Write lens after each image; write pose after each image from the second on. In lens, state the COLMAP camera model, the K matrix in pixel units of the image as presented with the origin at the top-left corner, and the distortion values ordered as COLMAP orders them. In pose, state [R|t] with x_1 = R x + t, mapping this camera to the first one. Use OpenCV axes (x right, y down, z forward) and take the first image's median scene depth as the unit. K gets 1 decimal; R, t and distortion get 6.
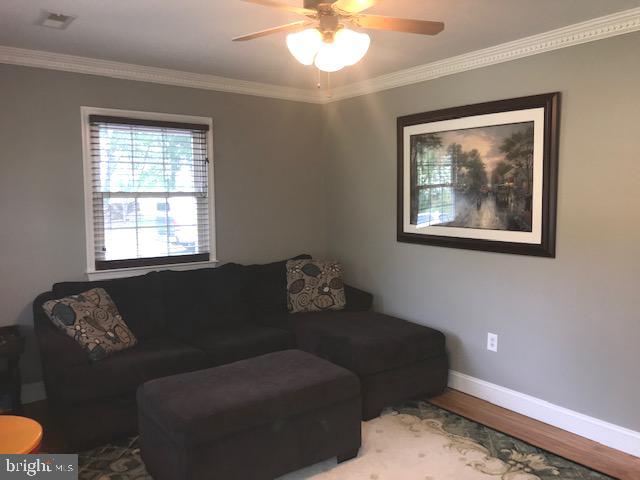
lens RADIAL K [[518.1, 0, 317.3], [0, 518.1, 243.3], [0, 0, 1]] dist [-0.003257, 0.000954]
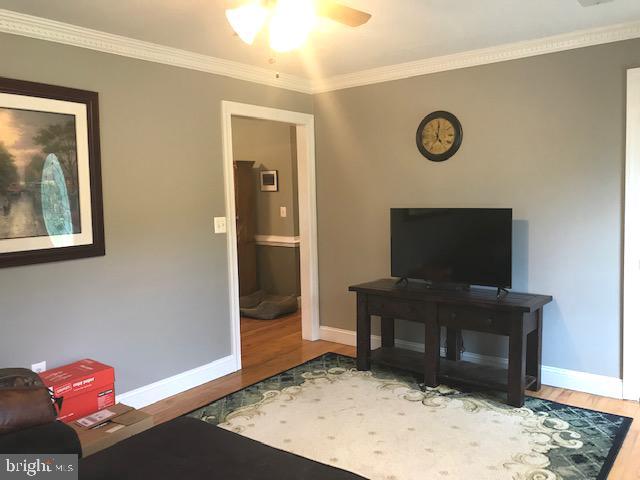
lens RADIAL K [[518.1, 0, 322.1], [0, 518.1, 239.6], [0, 0, 1]] dist [-0.003257, 0.000954]
pose [[-0.261703, -0.086120, 0.961298, -0.604158], [0.113682, 0.986327, 0.119311, -0.071504], [-0.958430, 0.140507, -0.248335, 0.802652]]
